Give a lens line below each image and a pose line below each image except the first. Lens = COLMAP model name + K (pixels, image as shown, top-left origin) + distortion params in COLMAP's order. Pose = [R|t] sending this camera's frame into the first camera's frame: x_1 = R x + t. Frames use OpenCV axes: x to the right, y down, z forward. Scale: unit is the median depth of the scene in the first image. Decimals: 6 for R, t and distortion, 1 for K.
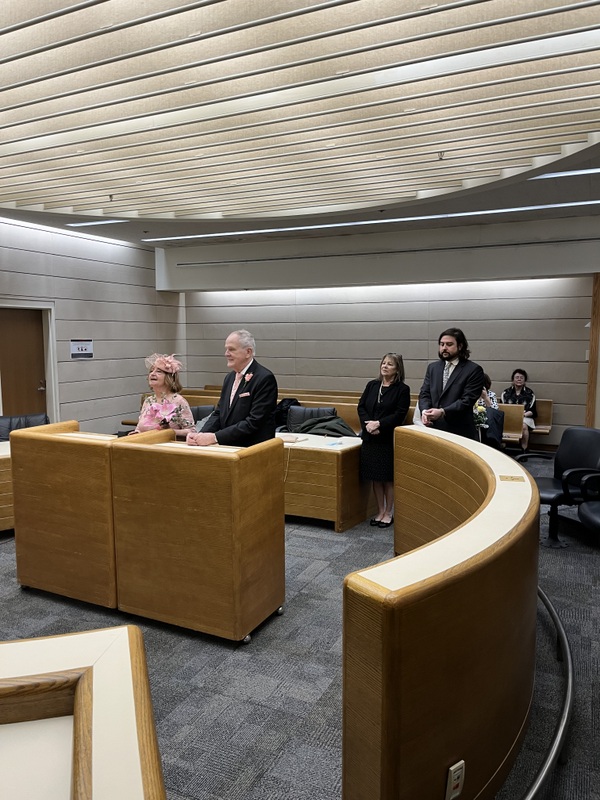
lens RADIAL K [[607.8, 0, 302.7], [0, 607.8, 403.2], [0, 0, 1]] dist [0.049595, -0.059944]
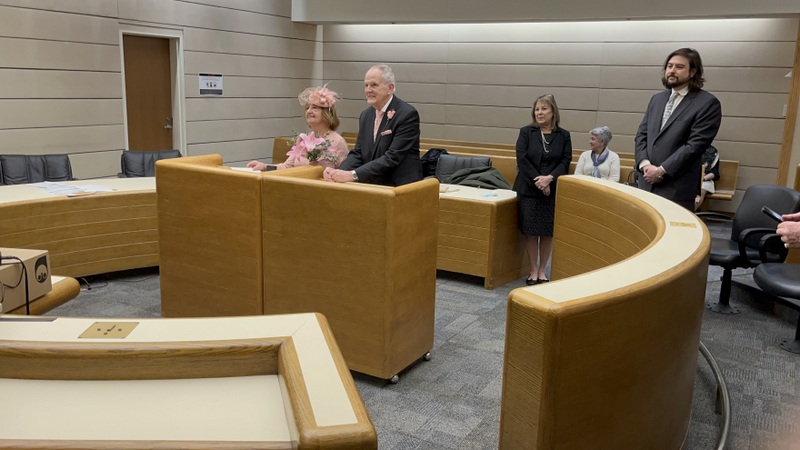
lens RADIAL K [[696.6, 0, 399.0], [0, 696.6, 231.6], [0, 0, 1]] dist [0.047618, -0.051256]
pose [[0.997095, 0.046780, -0.060103, -0.021621], [-0.040661, 0.994228, 0.099280, 0.028546], [0.064401, -0.096548, 0.993243, -0.074972]]
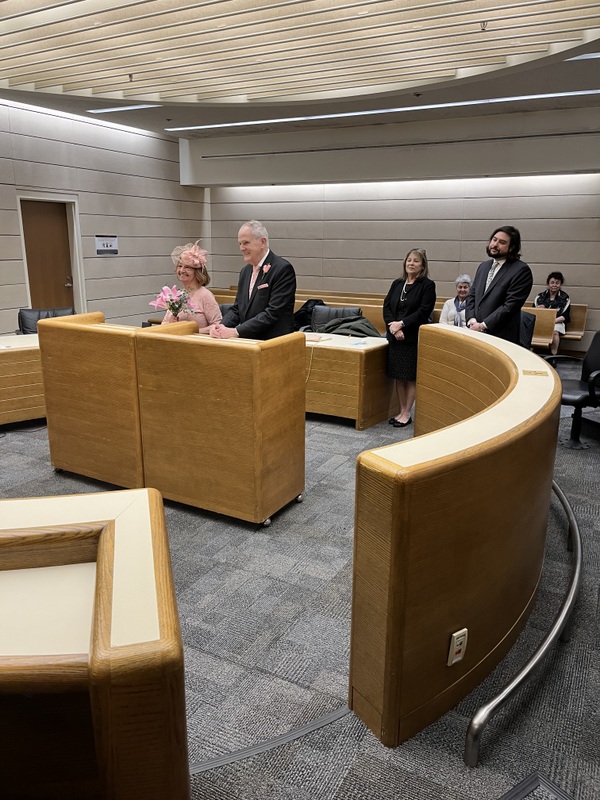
lens RADIAL K [[607.8, 0, 299.3], [0, 607.8, 397.0], [0, 0, 1]] dist [0.049595, -0.059944]
pose [[0.998592, 0.024481, -0.047062, 0.006143], [-0.017574, 0.989719, 0.141941, 0.018362], [0.050053, -0.140914, 0.988756, 0.000325]]
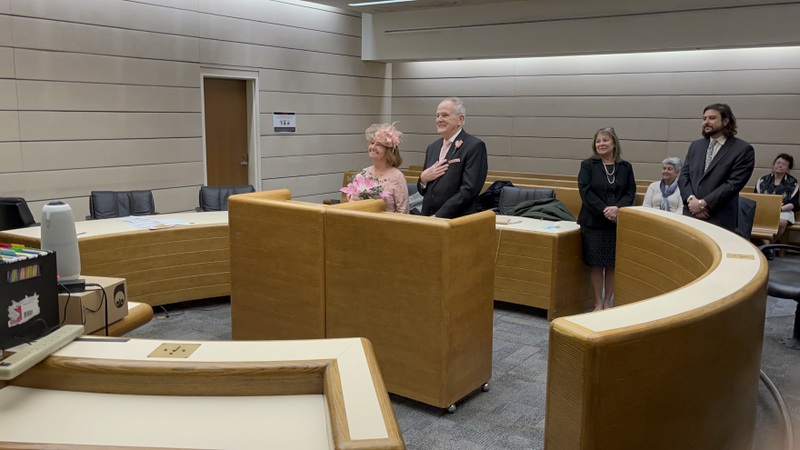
lens RADIAL K [[696.6, 0, 398.1], [0, 696.6, 228.7], [0, 0, 1]] dist [0.047618, -0.051256]
pose [[0.985225, 0.040850, -0.166321, 0.000338], [-0.032392, 0.998056, 0.053253, 0.026248], [0.168173, -0.047079, 0.984633, -0.100041]]
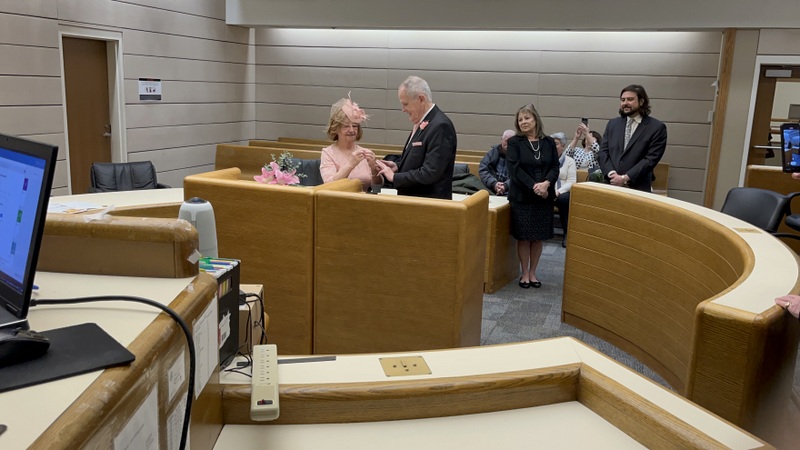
lens RADIAL K [[696.6, 0, 397.5], [0, 696.6, 228.4], [0, 0, 1]] dist [0.047618, -0.051256]
pose [[0.994023, 0.016332, 0.107946, -0.245988], [-0.026030, 0.995687, 0.089054, 0.019021], [-0.106026, -0.091332, 0.990160, -0.075644]]
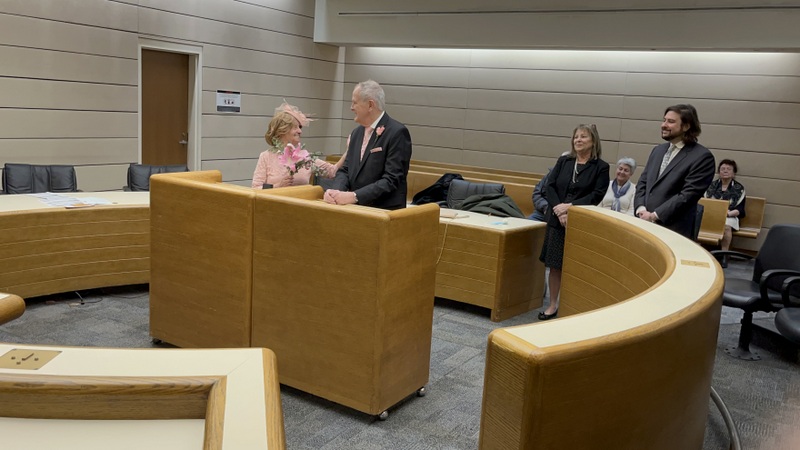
lens RADIAL K [[696.6, 0, 399.8], [0, 696.6, 224.4], [0, 0, 1]] dist [0.047618, -0.051256]
pose [[0.992005, 0.082880, -0.095164, 0.007729], [-0.077701, 0.995352, 0.056898, 0.027955], [0.099438, -0.049049, 0.993834, -0.027897]]
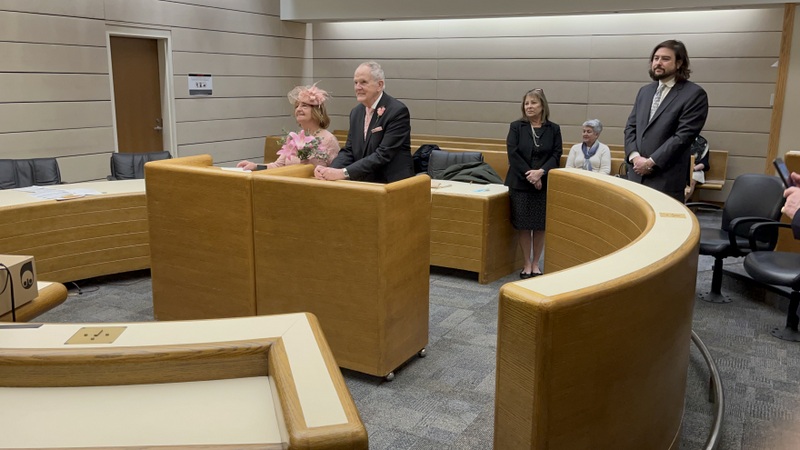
lens RADIAL K [[696.6, 0, 406.3], [0, 696.6, 226.6], [0, 0, 1]] dist [0.047618, -0.051256]
pose [[0.998799, 0.024409, -0.042488, -0.018122], [-0.020208, 0.995115, 0.096636, 0.028150], [0.044640, -0.095661, 0.994413, -0.073551]]
